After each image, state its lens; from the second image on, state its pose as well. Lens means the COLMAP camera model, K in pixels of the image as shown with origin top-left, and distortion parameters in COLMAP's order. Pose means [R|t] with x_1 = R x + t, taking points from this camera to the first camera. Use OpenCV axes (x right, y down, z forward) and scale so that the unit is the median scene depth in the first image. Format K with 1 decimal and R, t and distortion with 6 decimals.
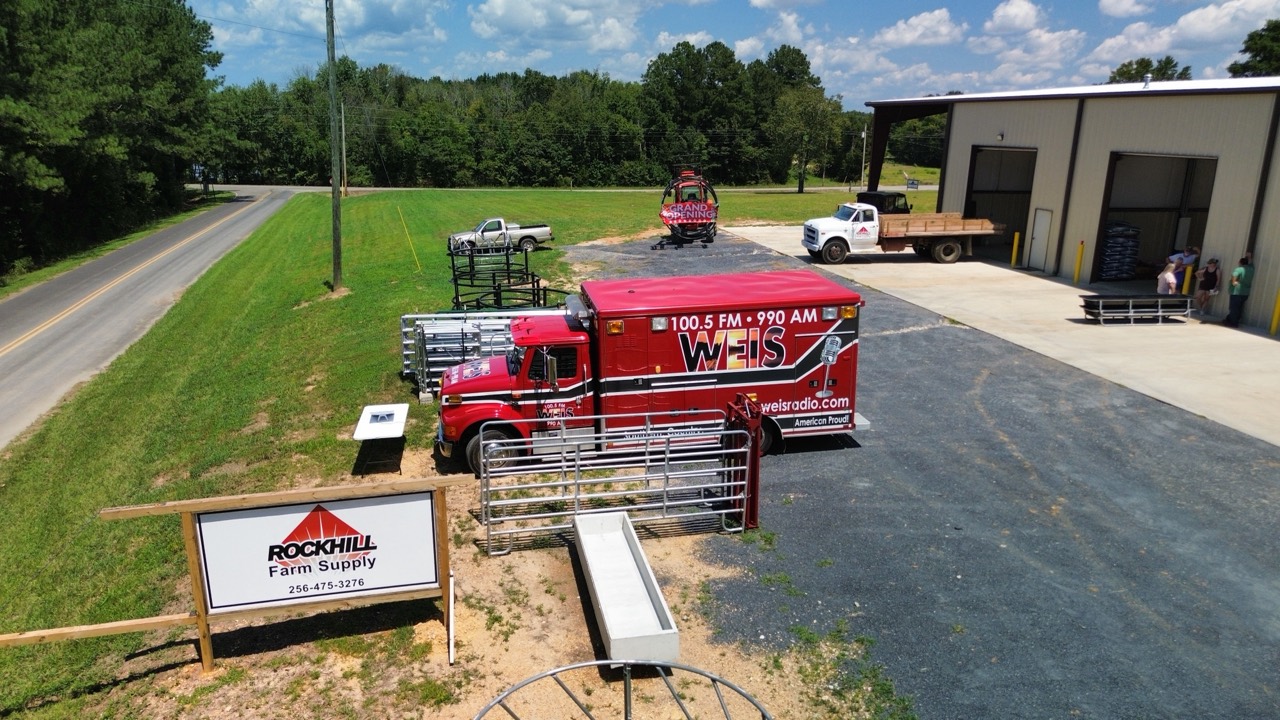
lens RADIAL K [[923.2, 0, 640.0], [0, 923.2, 360.0], [0, 0, 1]] dist [0.079249, -0.056260]
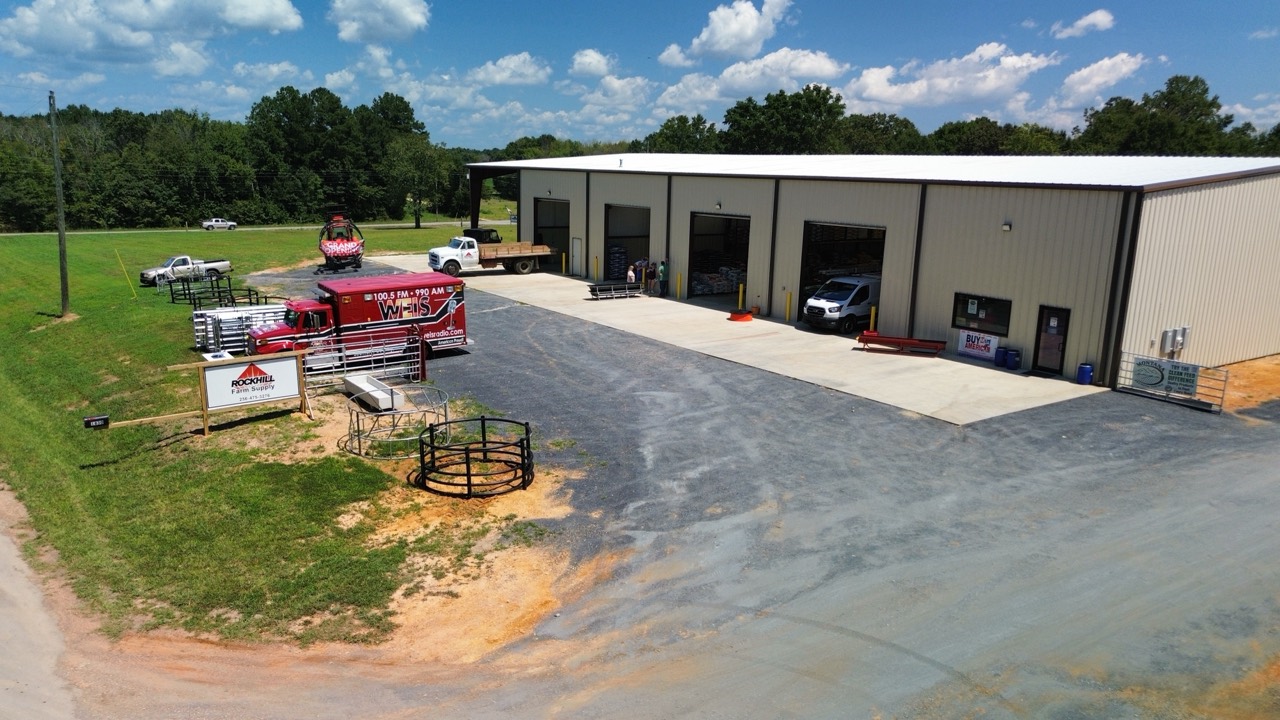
lens RADIAL K [[922.1, 0, 640.0], [0, 922.1, 360.0], [0, 0, 1]] dist [0.088586, -0.105498]
pose [[0.918748, -0.083688, 0.385874, -0.087206], [0.097016, 0.995167, -0.015159, 0.071094], [-0.382741, 0.051364, 0.922427, -0.428890]]
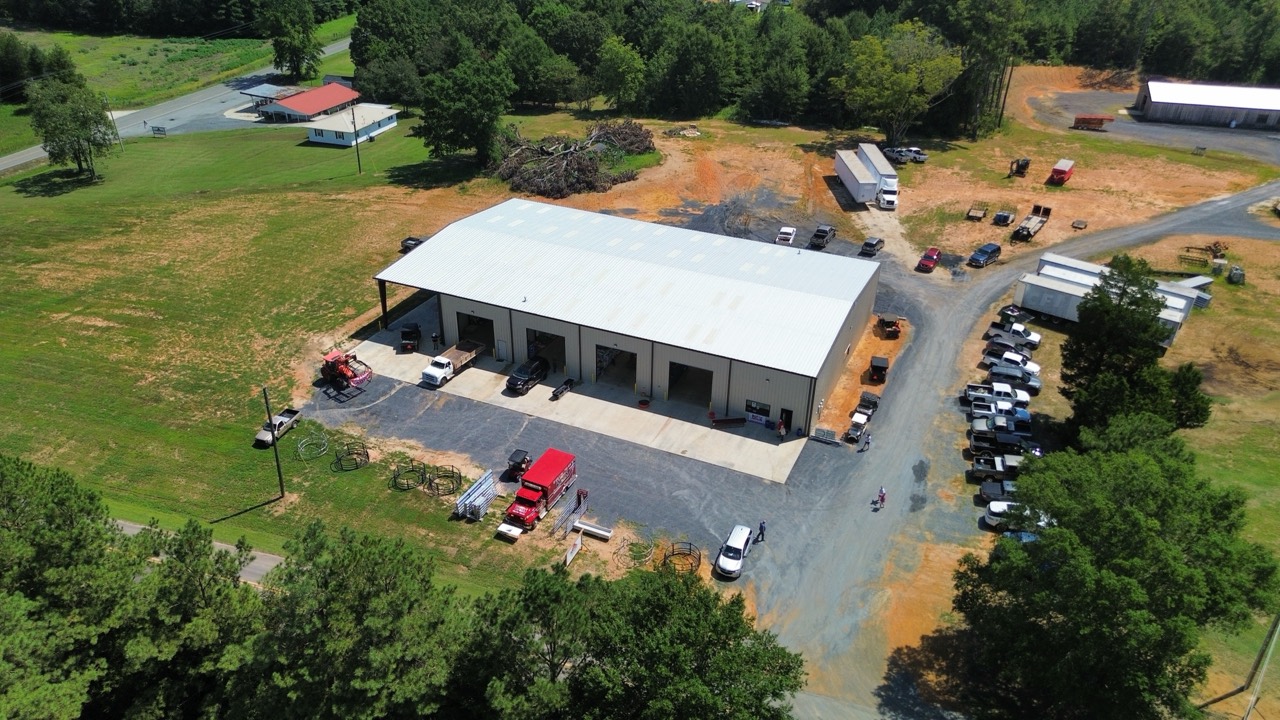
lens RADIAL K [[939.0, 0, 639.5], [0, 939.0, 321.1], [0, 0, 1]] dist [0.059322, -0.054734]
pose [[0.592345, -0.376123, 0.712502, -1.087015], [0.199806, 0.925295, 0.322345, -0.867411], [-0.780516, -0.048578, 0.623245, -0.896057]]
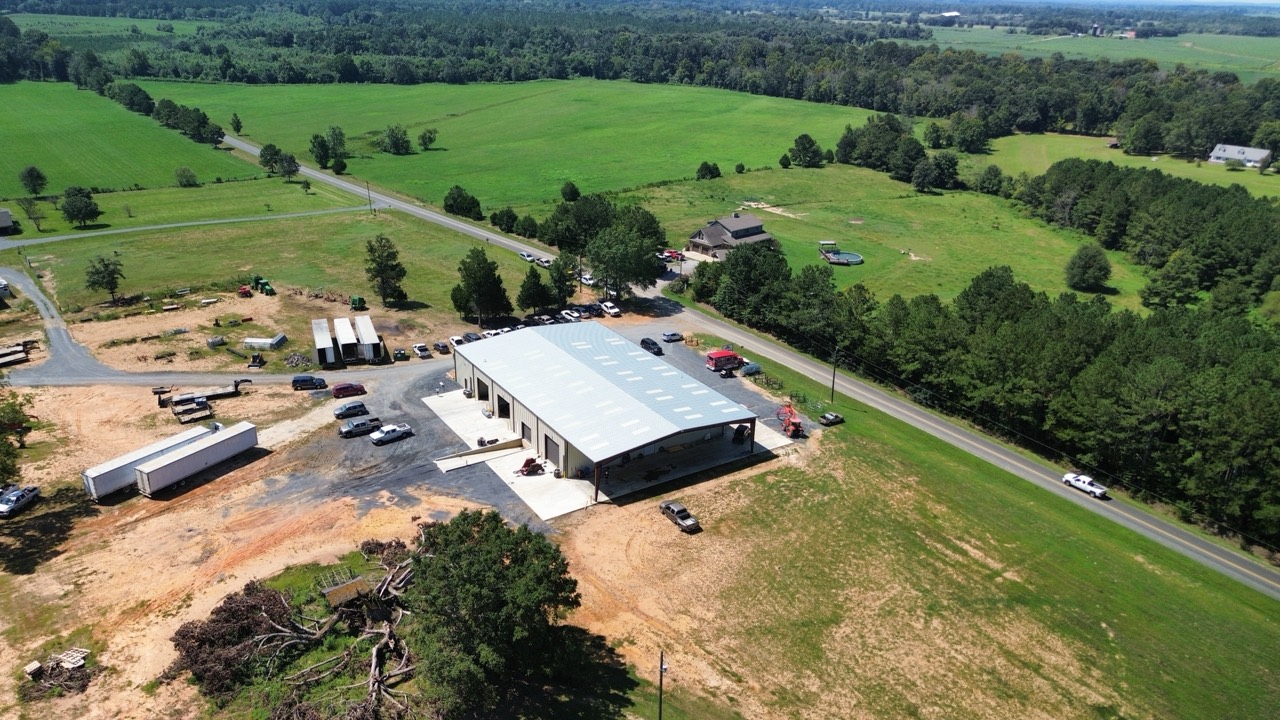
lens RADIAL K [[901.6, 0, 640.0], [0, 901.6, 360.0], [0, 0, 1]] dist [0.032295, -0.001433]
pose [[-0.930920, 0.093080, -0.353163, 1.802662], [-0.138671, 0.804484, 0.577560, -2.295043], [0.337873, 0.586635, -0.736003, 3.275405]]
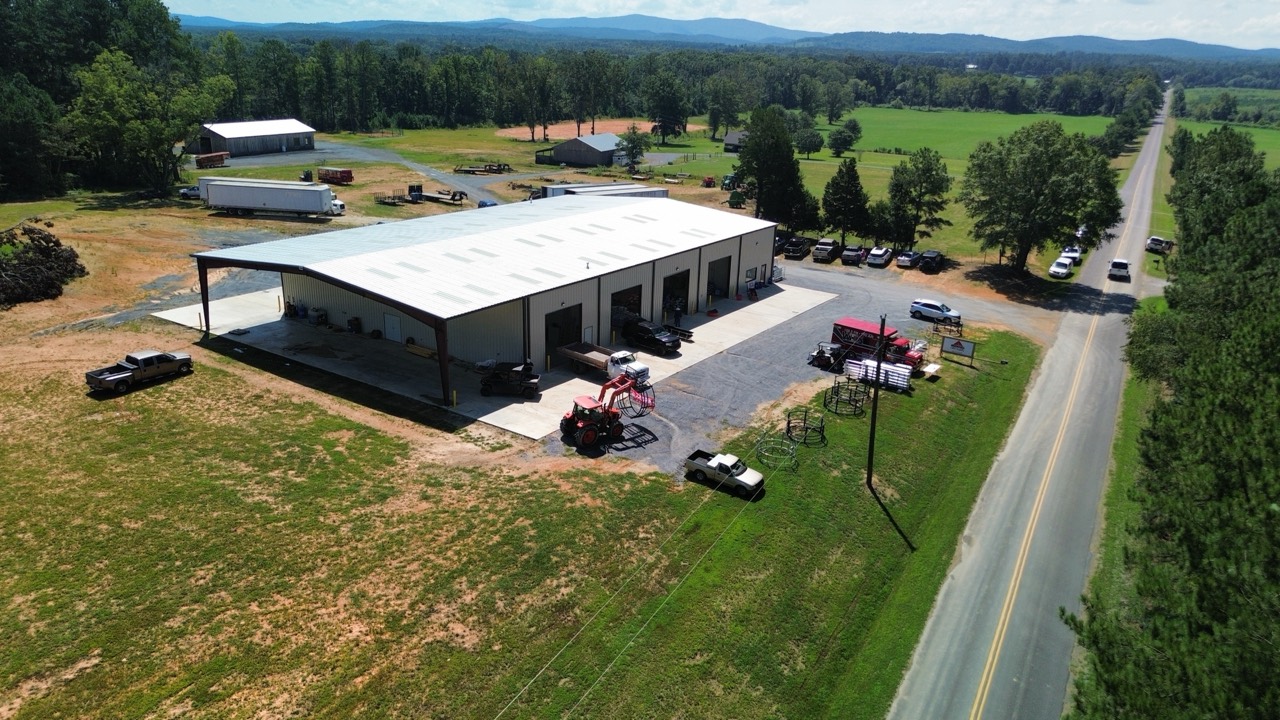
lens RADIAL K [[923.2, 0, 640.0], [0, 923.2, 360.0], [0, 0, 1]] dist [0.079249, -0.056260]
pose [[-0.687996, -0.269633, 0.673765, -0.914329], [0.139327, 0.862070, 0.487261, -0.927243], [-0.712214, 0.429107, -0.555533, 1.768113]]
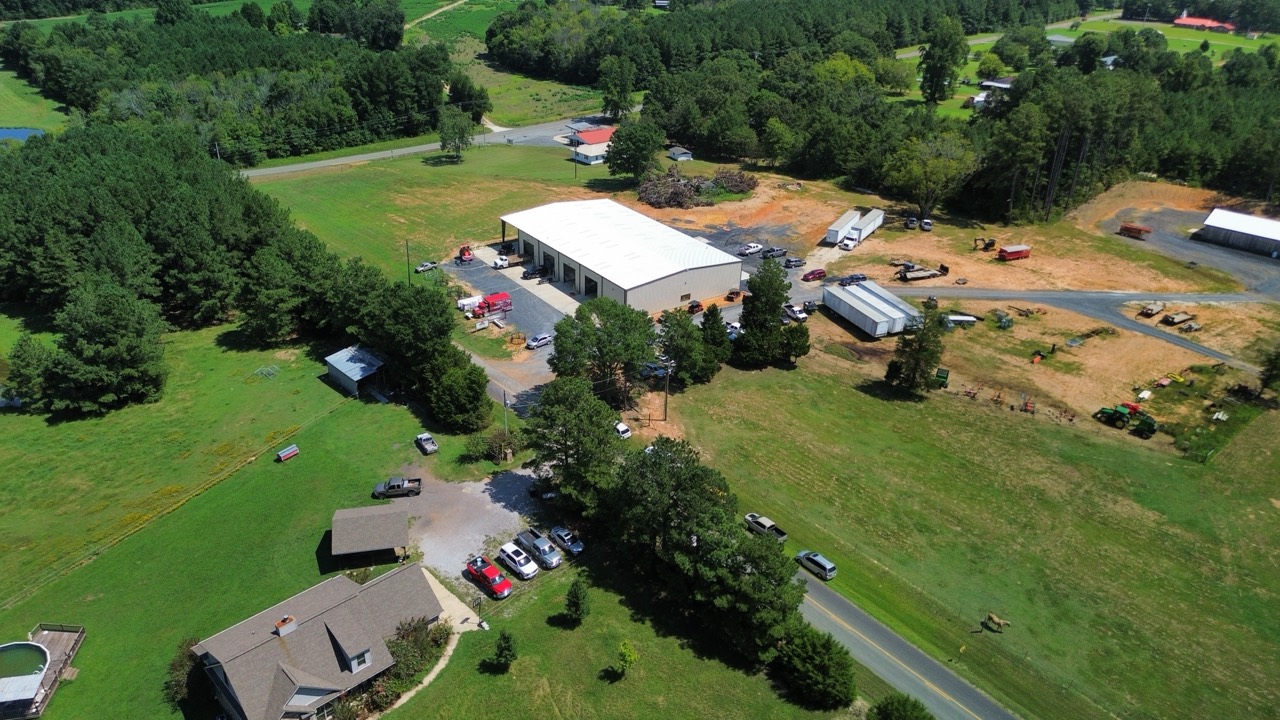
lens RADIAL K [[922.1, 0, 640.0], [0, 922.1, 360.0], [0, 0, 1]] dist [0.088586, -0.105498]
pose [[0.914963, -0.178959, 0.361687, -0.943812], [0.094175, 0.966232, 0.239846, -0.701533], [-0.392396, -0.185388, 0.900920, -3.686993]]
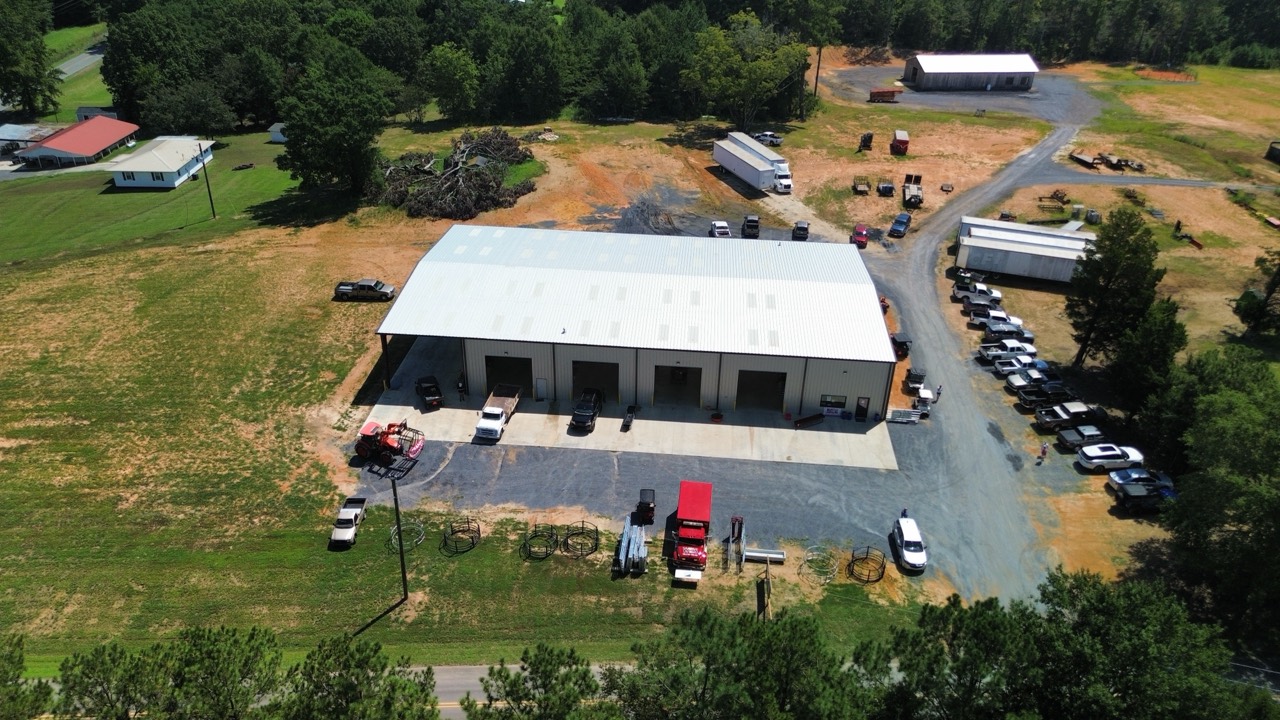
lens RADIAL K [[939.0, 0, 639.5], [0, 939.0, 321.1], [0, 0, 1]] dist [0.059322, -0.054734]
pose [[0.283685, -0.448487, 0.847574, -1.352876], [0.227048, 0.890168, 0.395031, -1.058770], [-0.931650, 0.080376, 0.354356, -0.158799]]
